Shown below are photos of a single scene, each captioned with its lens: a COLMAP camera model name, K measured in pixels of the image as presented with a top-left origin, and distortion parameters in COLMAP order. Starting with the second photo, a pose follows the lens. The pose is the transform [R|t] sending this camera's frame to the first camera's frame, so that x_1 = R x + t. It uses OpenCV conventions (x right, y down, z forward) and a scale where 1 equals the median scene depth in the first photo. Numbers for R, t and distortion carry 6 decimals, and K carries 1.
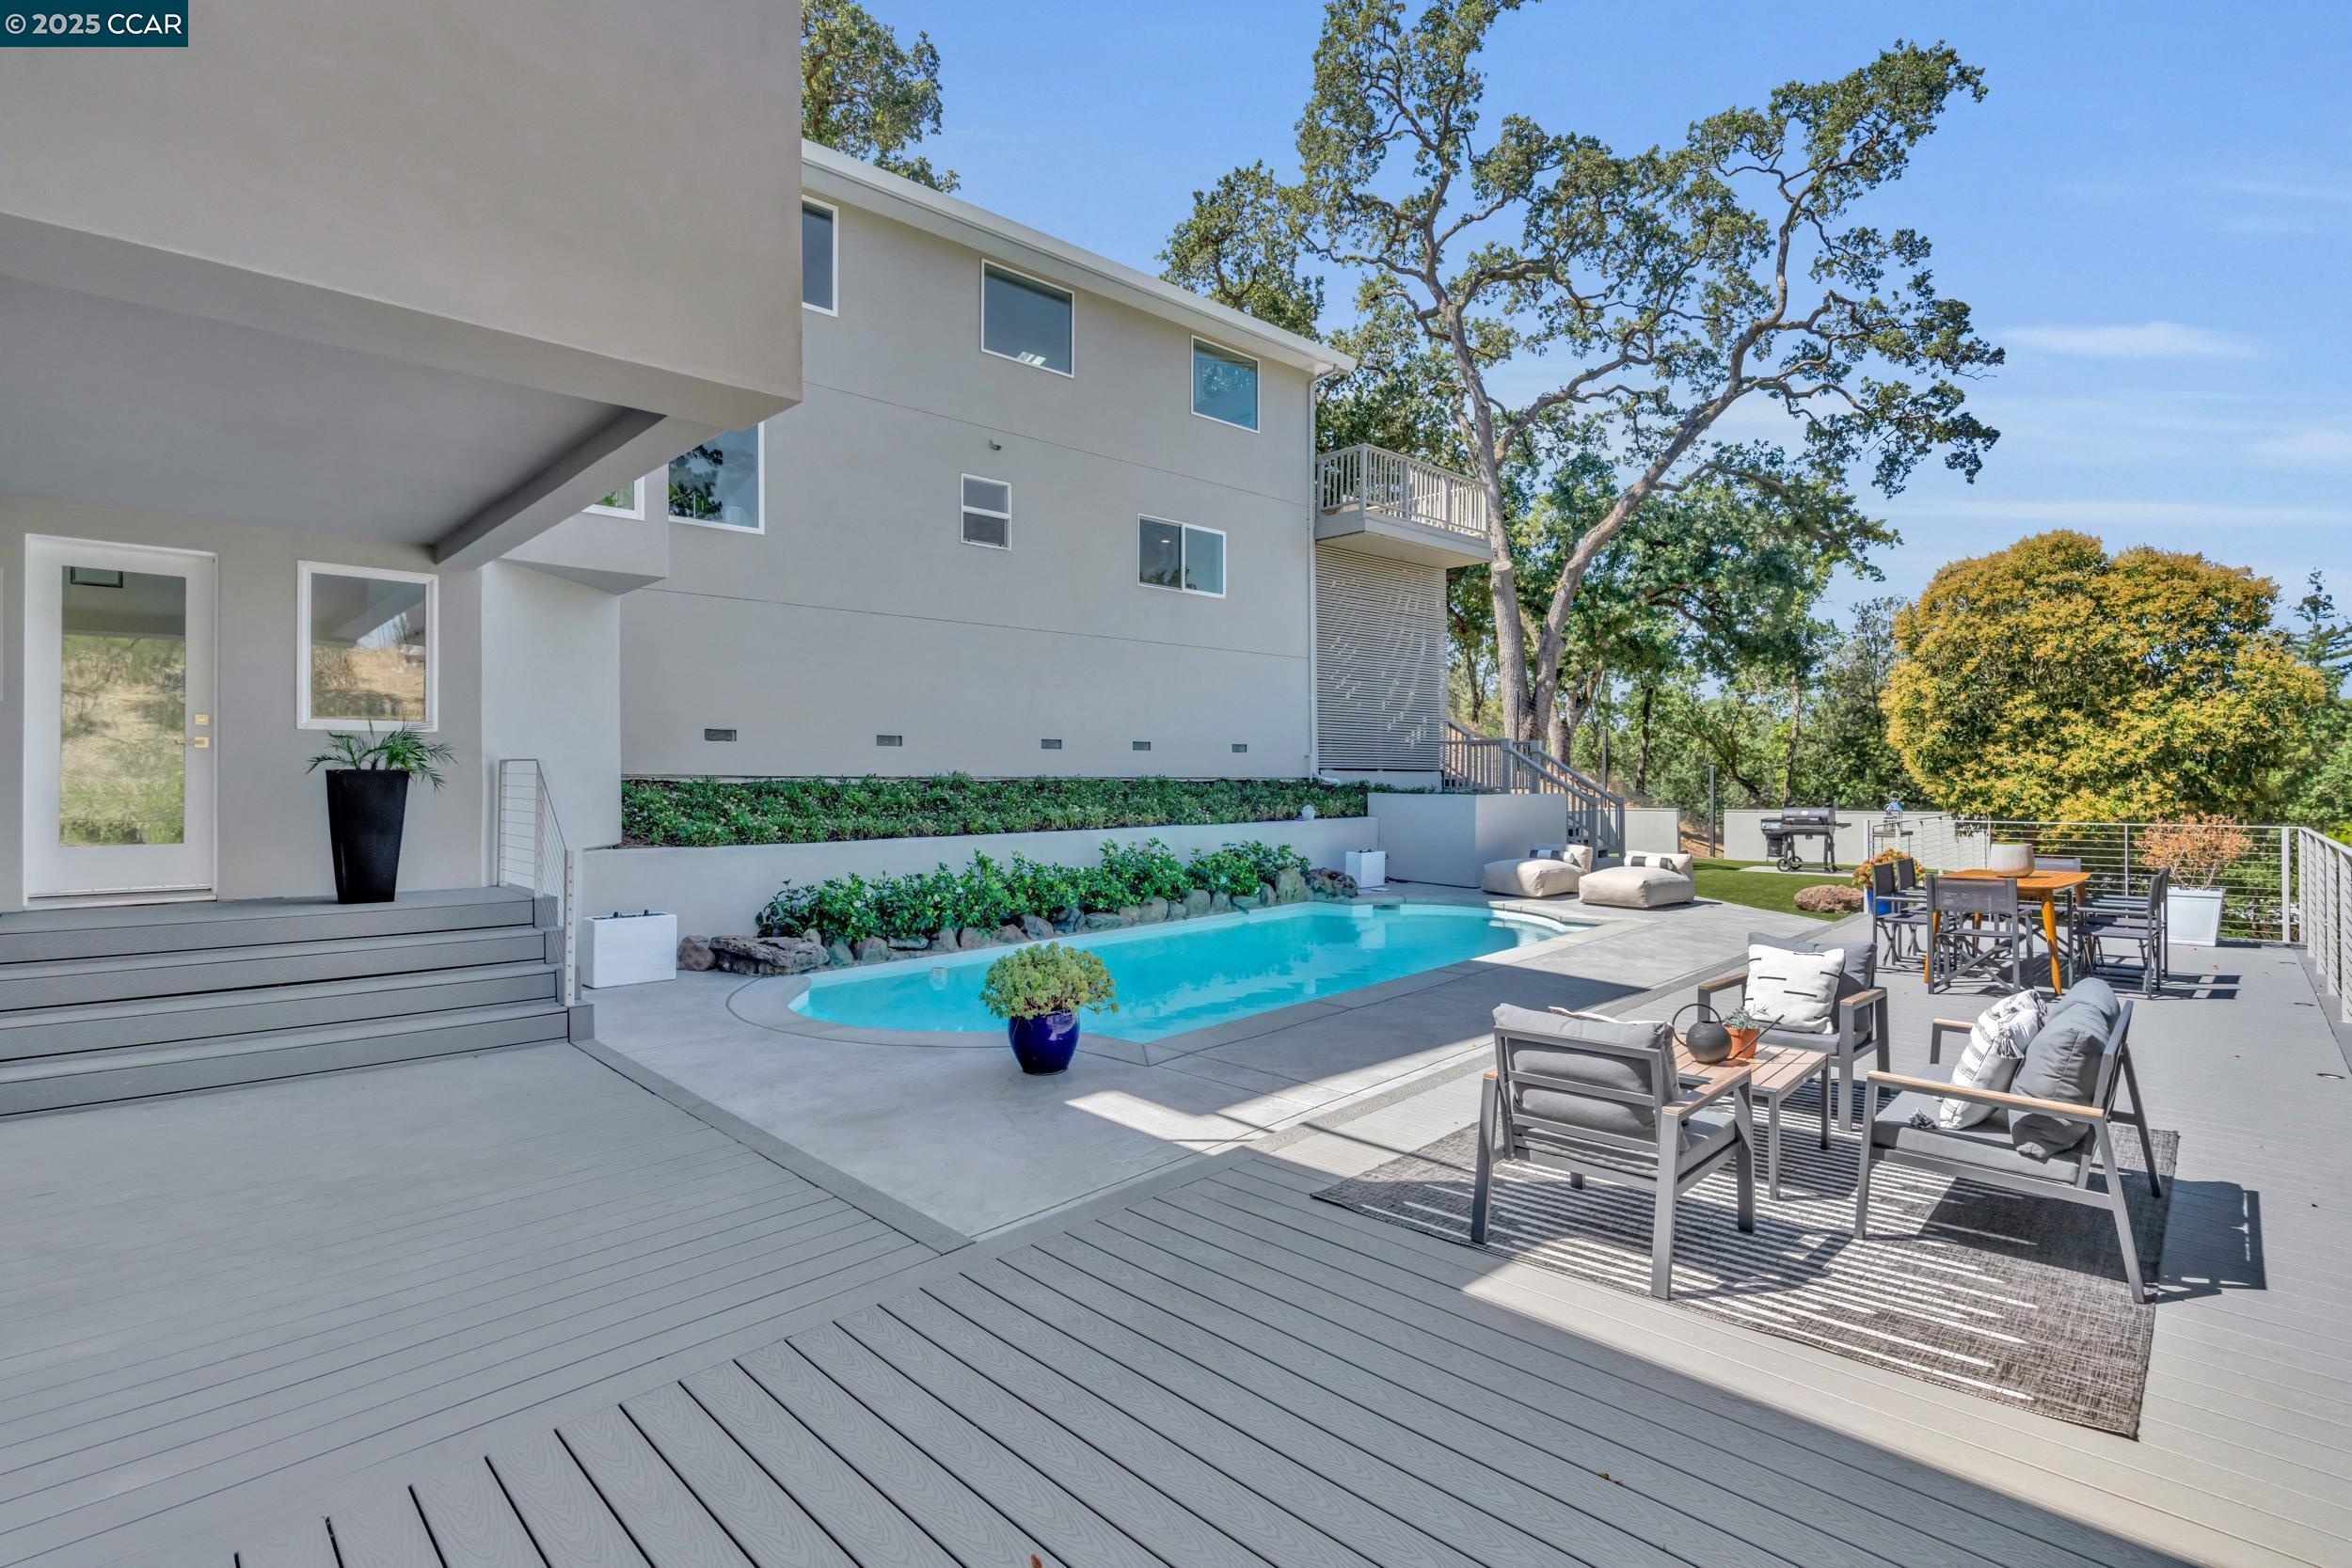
lens RADIAL K [[1134.4, 0, 1177.2], [0, 1134.4, 773.3], [0, 0, 1]] dist [-0.016907, -0.000132]
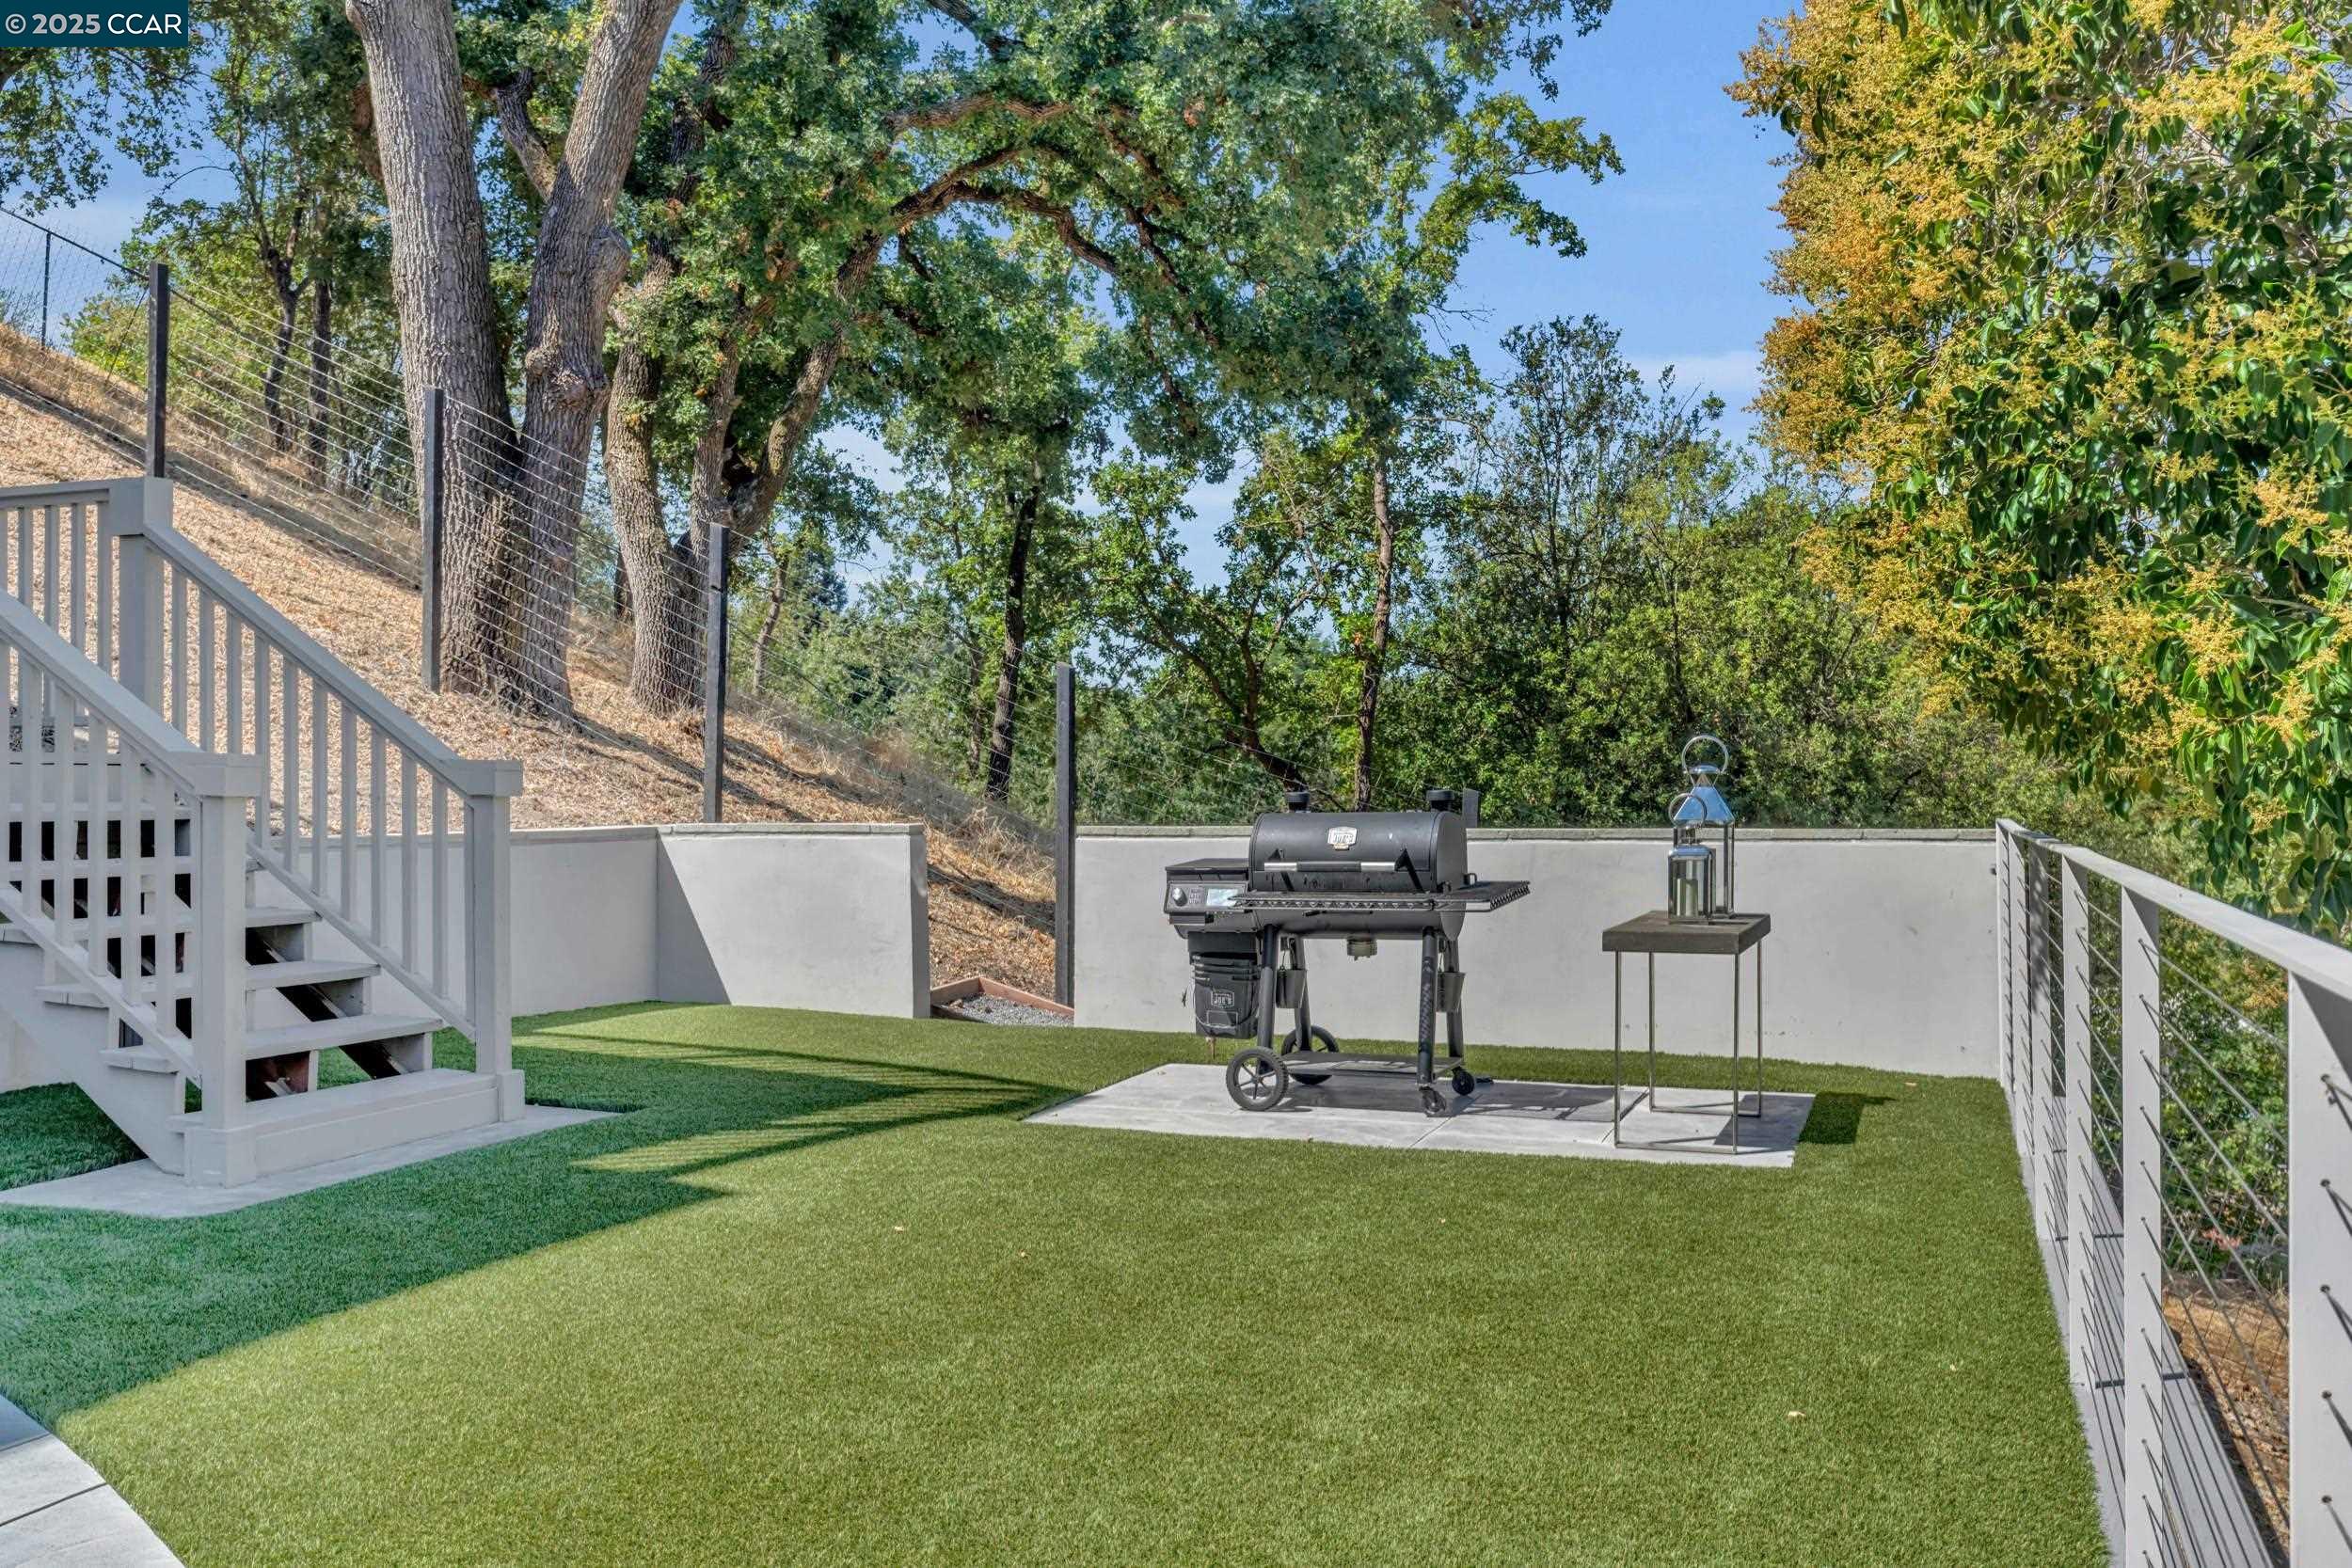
lens RADIAL K [[2111.6, 0, 1174.9], [0, 2111.6, 787.9], [0, 0, 1]] dist [0.001611, -0.000710]
pose [[0.925225, 0.003120, 0.379405, 0.487041], [-0.006555, 0.999948, 0.007762, 0.029919], [-0.379361, -0.009668, 0.925198, 0.833400]]
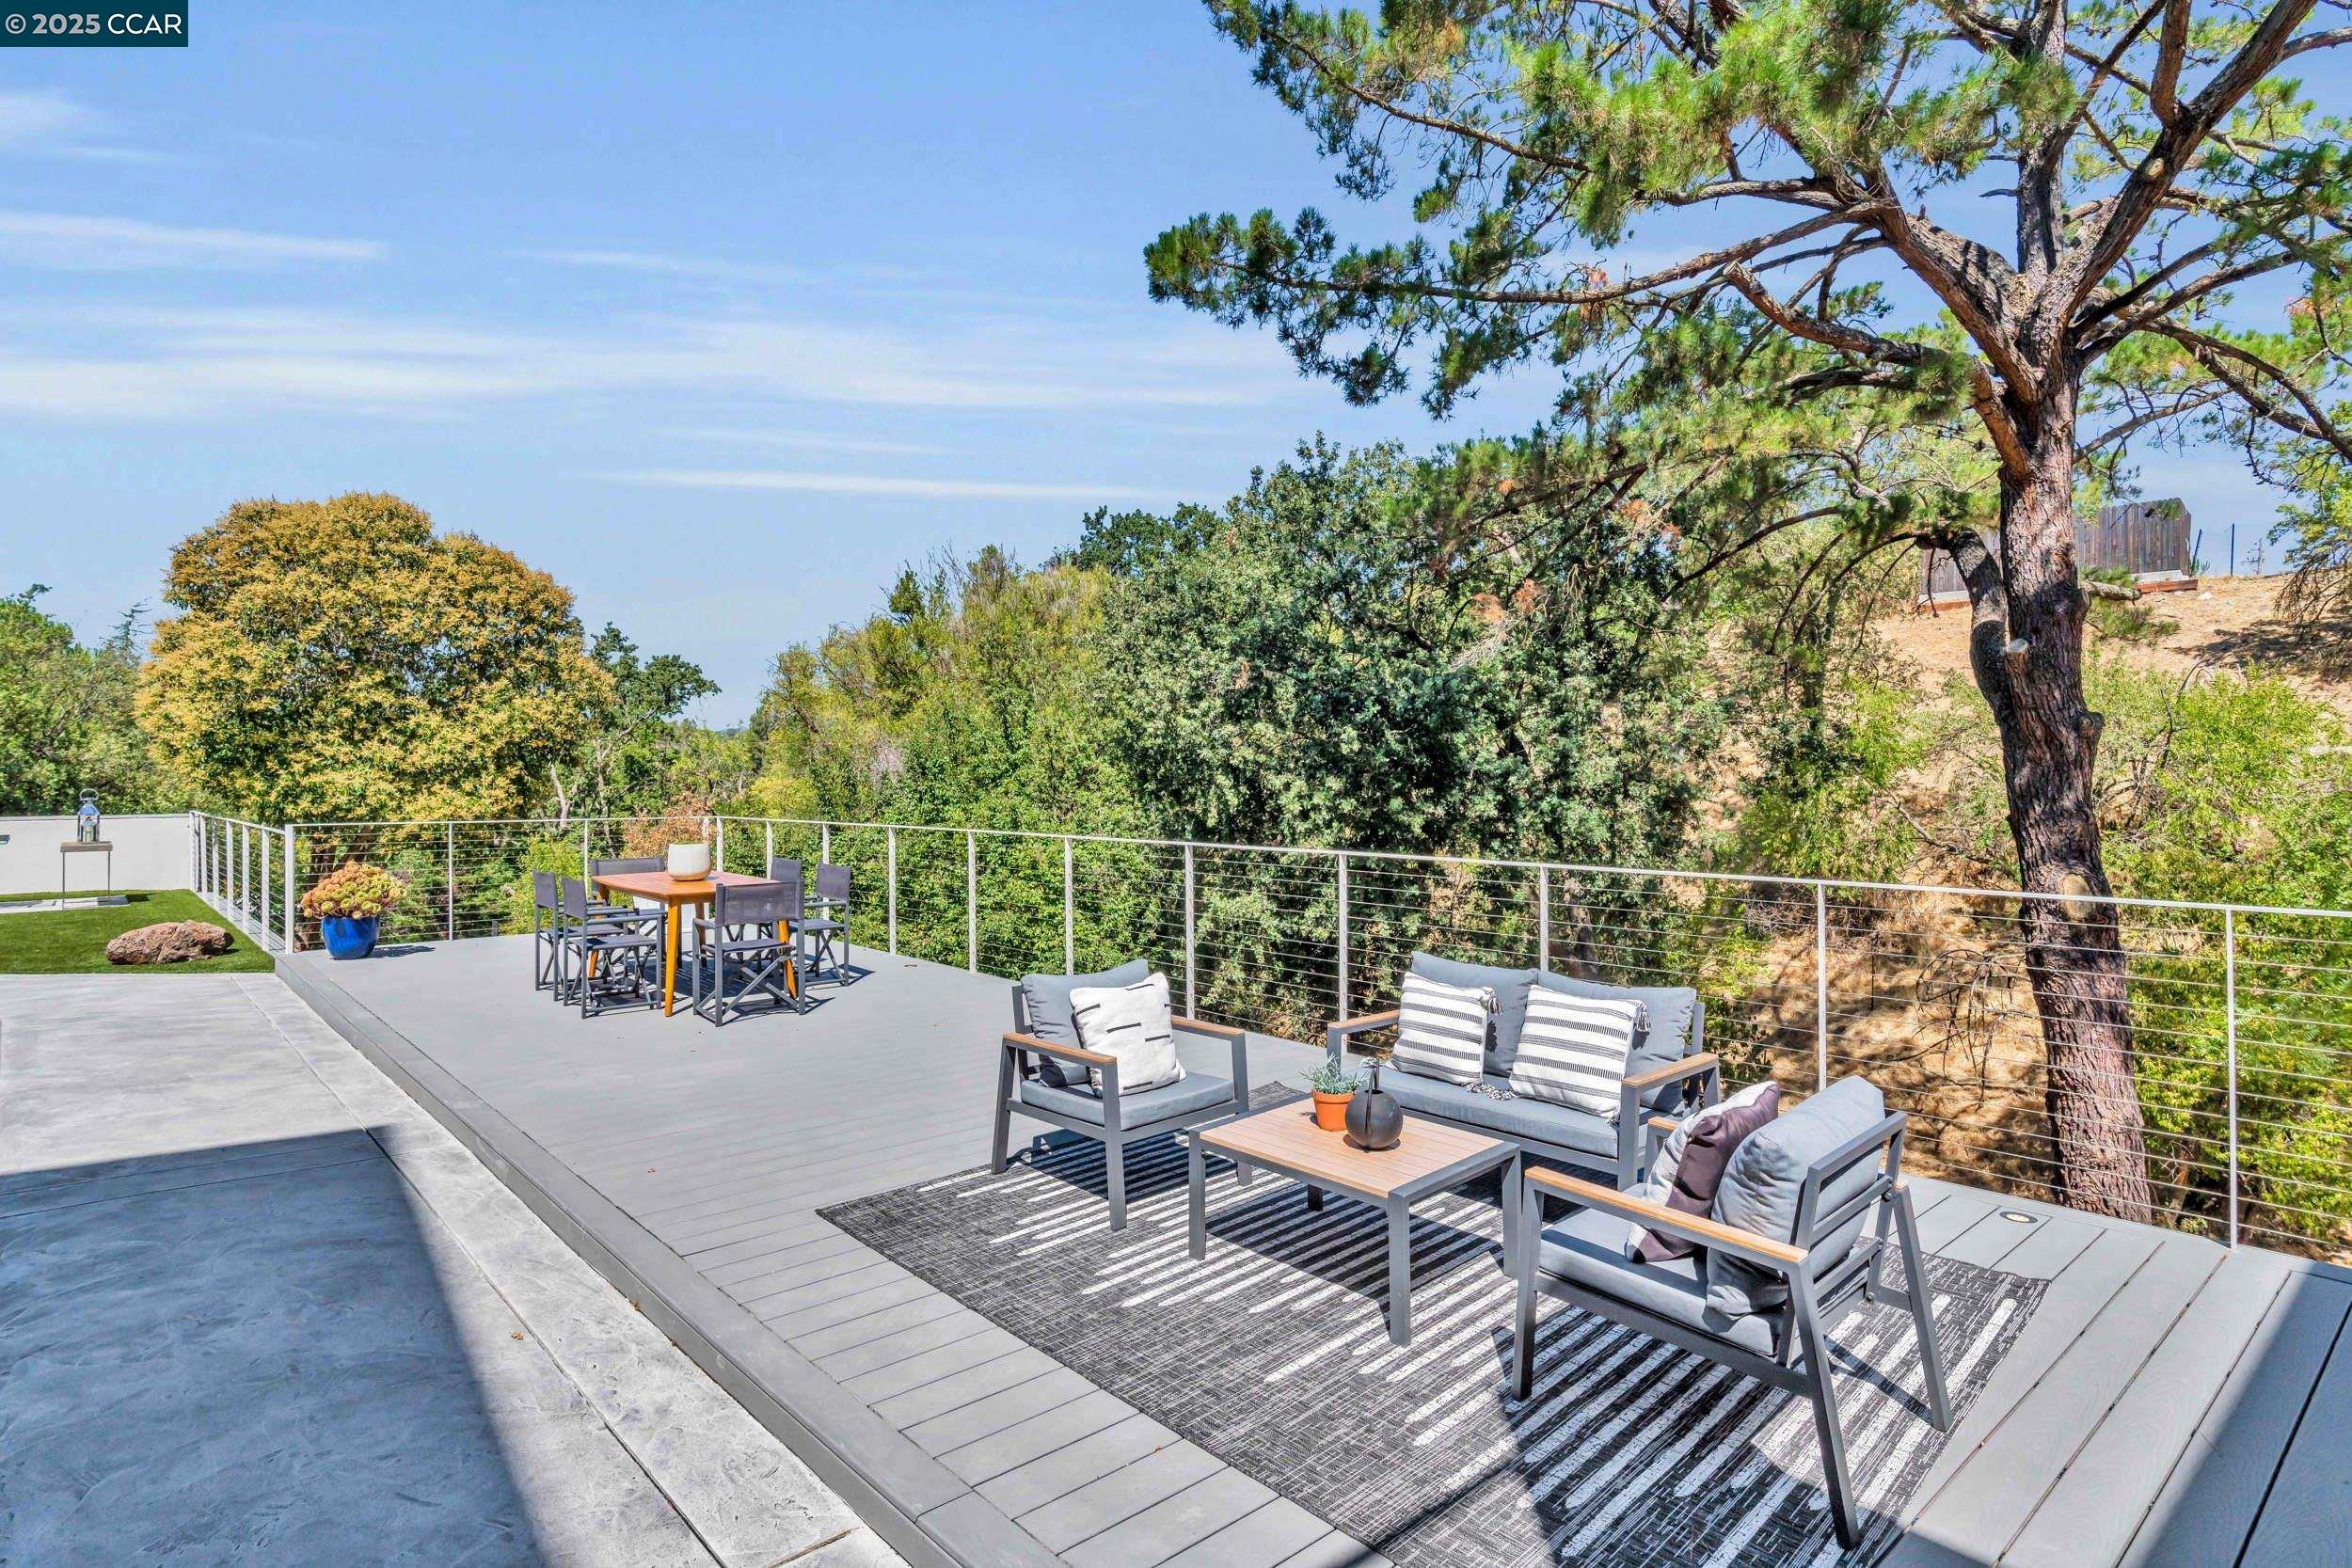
lens RADIAL K [[1149.0, 0, 1170.9], [0, 1149.0, 782.6], [0, 0, 1]] dist [-0.003970, -0.000070]
pose [[0.064846, -0.000210, 0.997895, -0.082260], [-0.009643, 0.999953, 0.000837, 0.005628], [-0.997849, -0.009677, 0.064841, 0.312506]]
